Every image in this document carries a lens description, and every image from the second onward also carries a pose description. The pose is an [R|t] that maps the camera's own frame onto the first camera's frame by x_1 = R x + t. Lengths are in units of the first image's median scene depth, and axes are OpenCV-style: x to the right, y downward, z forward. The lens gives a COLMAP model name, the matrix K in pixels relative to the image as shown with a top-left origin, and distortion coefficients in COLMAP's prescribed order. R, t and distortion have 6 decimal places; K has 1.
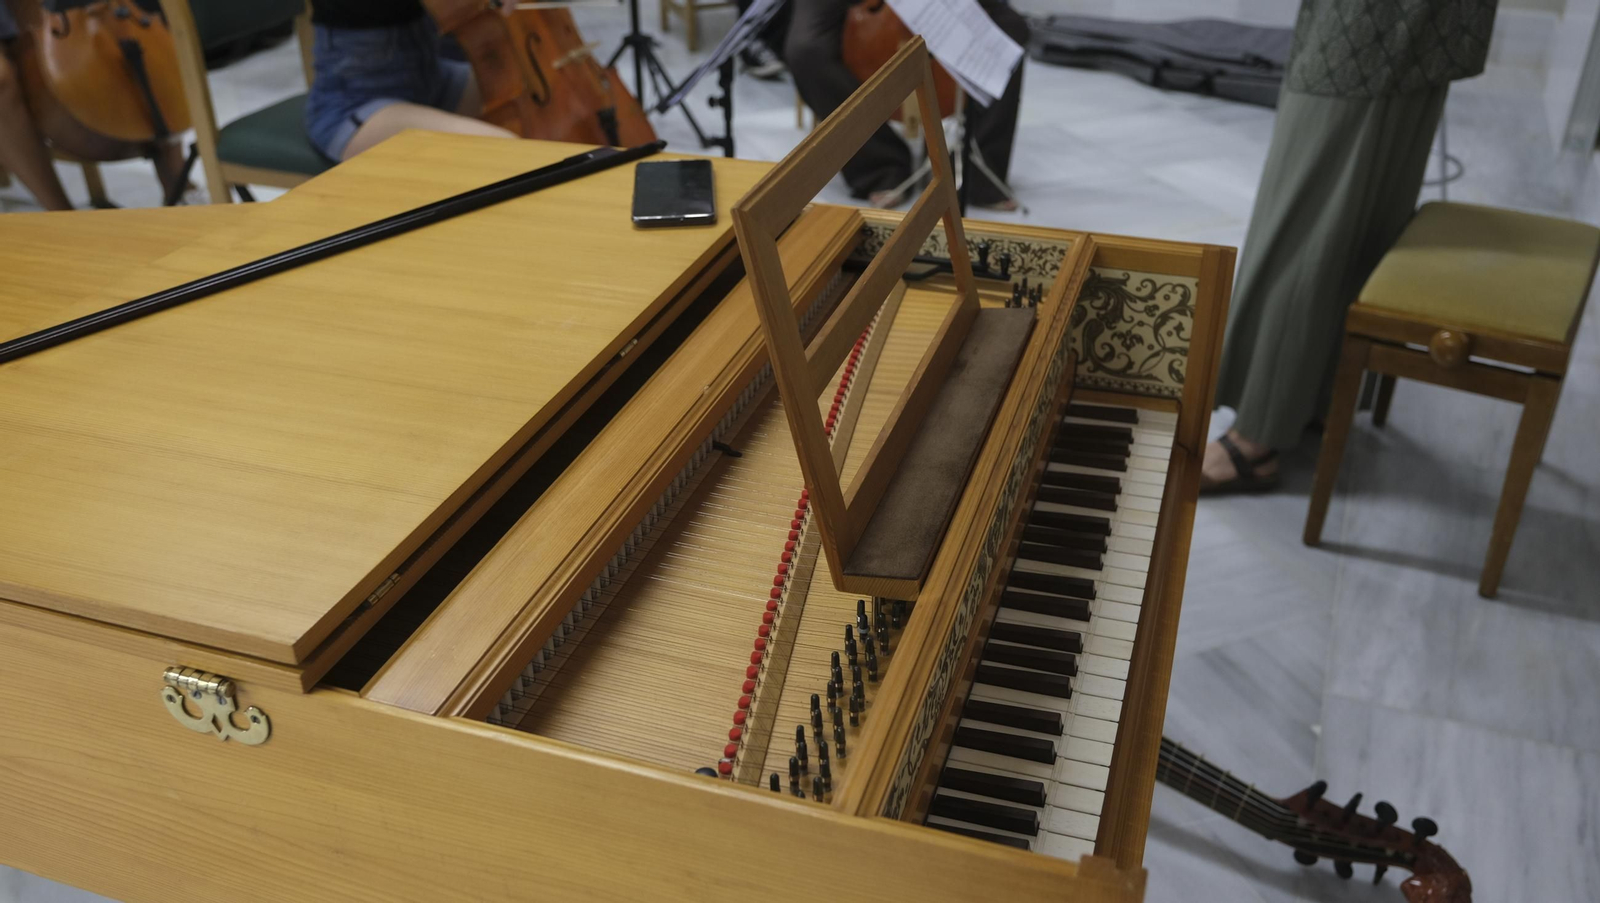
lens RADIAL K [[1390.8, 0, 797.2], [0, 1390.8, 455.8], [0, 0, 1]] dist [0.041415, 0.013365]
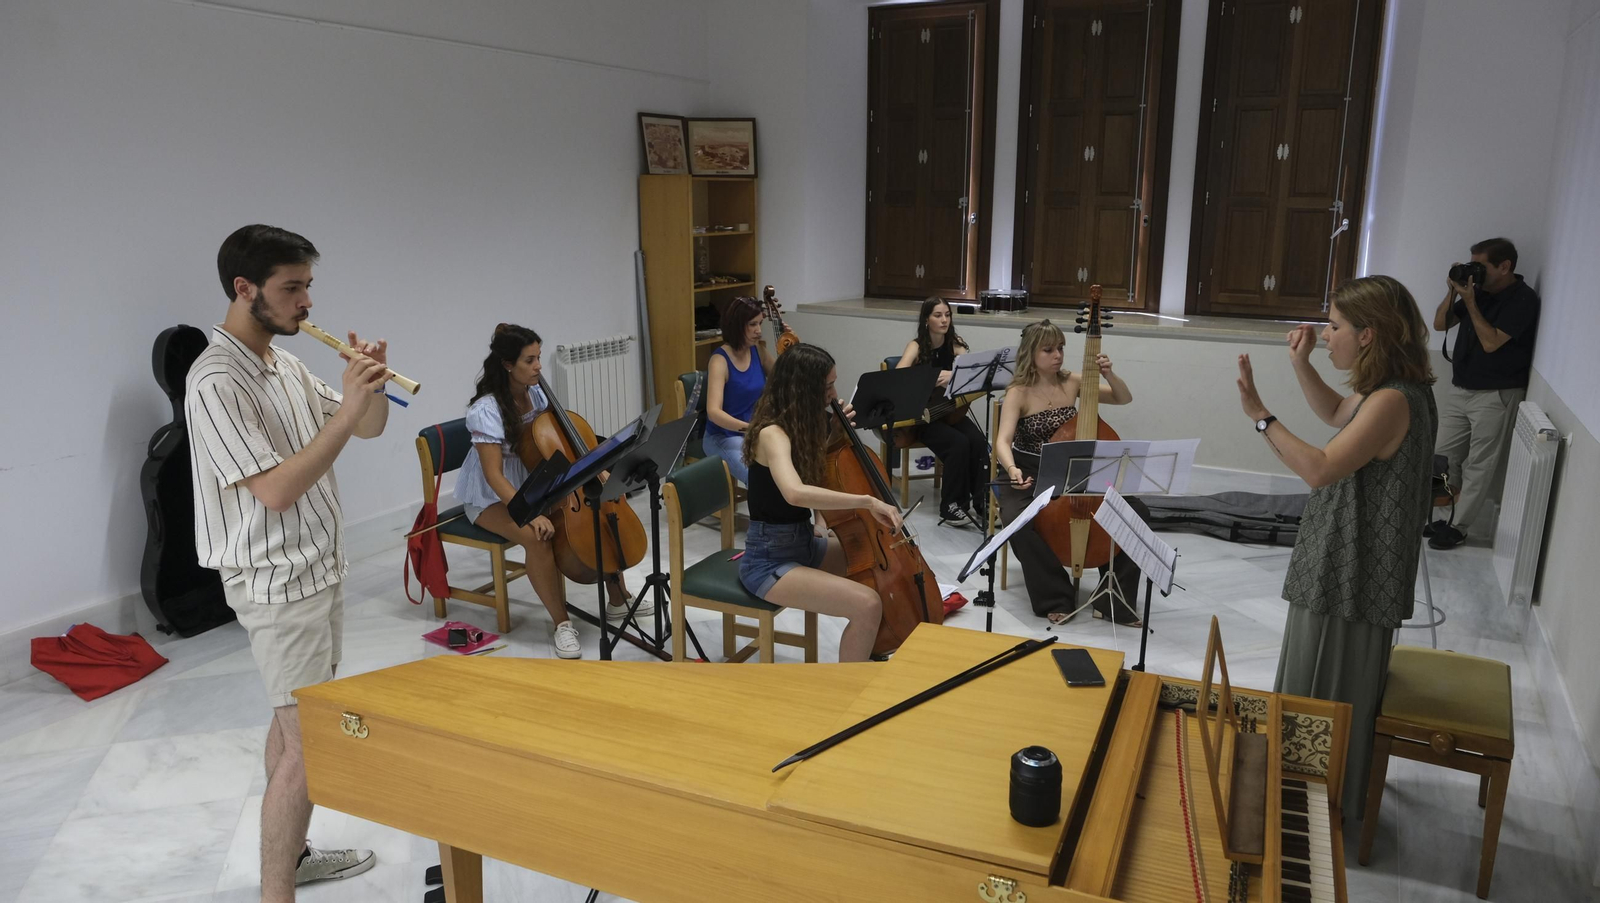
lens RADIAL K [[1142.1, 0, 796.8], [0, 1142.1, 455.2], [0, 0, 1]] dist [-0.057523, -0.001260]
pose [[0.996871, 0.031625, -0.072447, -0.391700], [-0.050366, 0.960475, -0.273771, -0.004688], [0.060925, 0.276563, 0.959062, -0.746888]]
